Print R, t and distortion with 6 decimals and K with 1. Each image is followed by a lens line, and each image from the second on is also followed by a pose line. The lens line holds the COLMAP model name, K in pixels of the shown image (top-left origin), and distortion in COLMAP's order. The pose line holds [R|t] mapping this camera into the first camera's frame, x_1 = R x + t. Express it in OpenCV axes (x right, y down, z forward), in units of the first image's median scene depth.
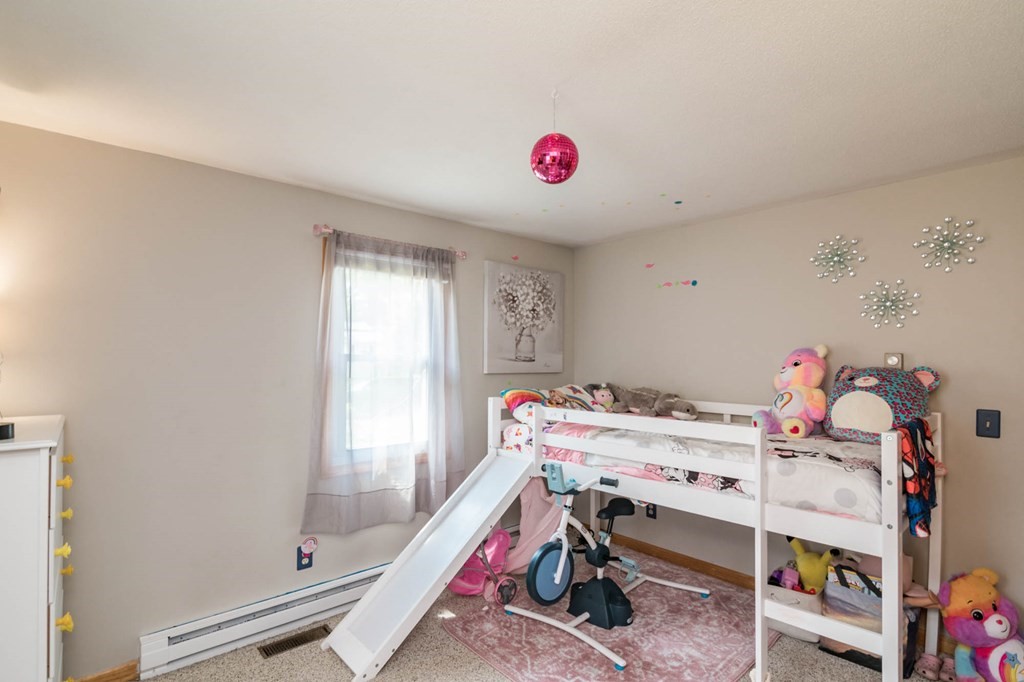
lens RADIAL K [[501.9, 0, 512.0], [0, 501.9, 341.0], [0, 0, 1]] dist [-0.000807, -0.000169]
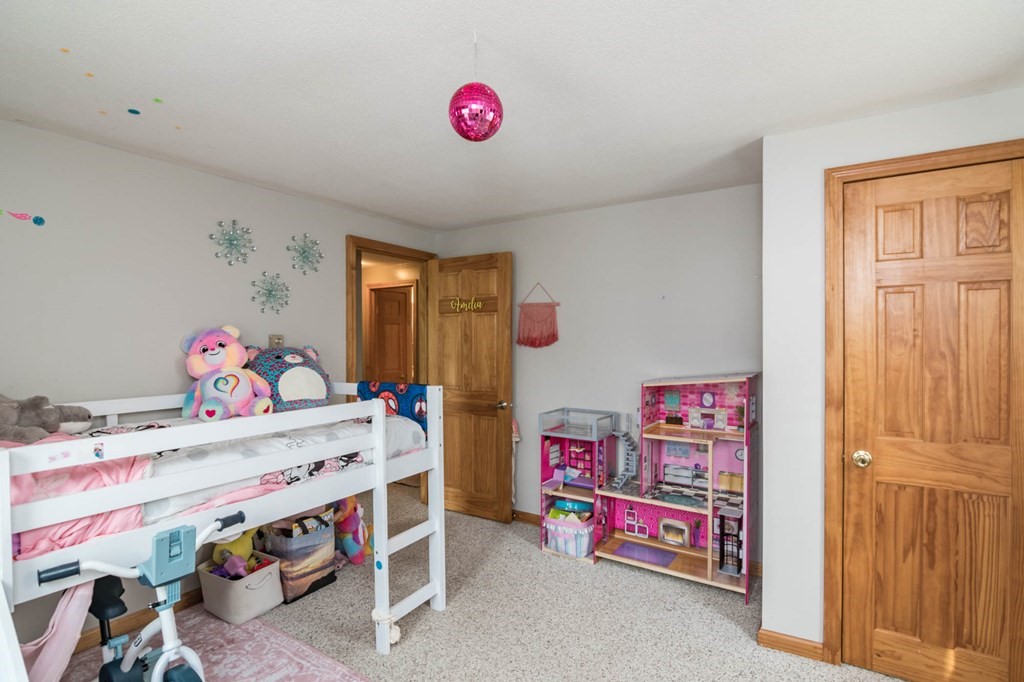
lens RADIAL K [[501.9, 0, 512.0], [0, 501.9, 341.0], [0, 0, 1]] dist [-0.000807, -0.000169]
pose [[-0.253470, -0.004305, 0.967334, -0.566523], [-0.030117, 0.999540, -0.003443, 0.028535], [-0.966874, -0.030005, -0.253483, 0.817867]]
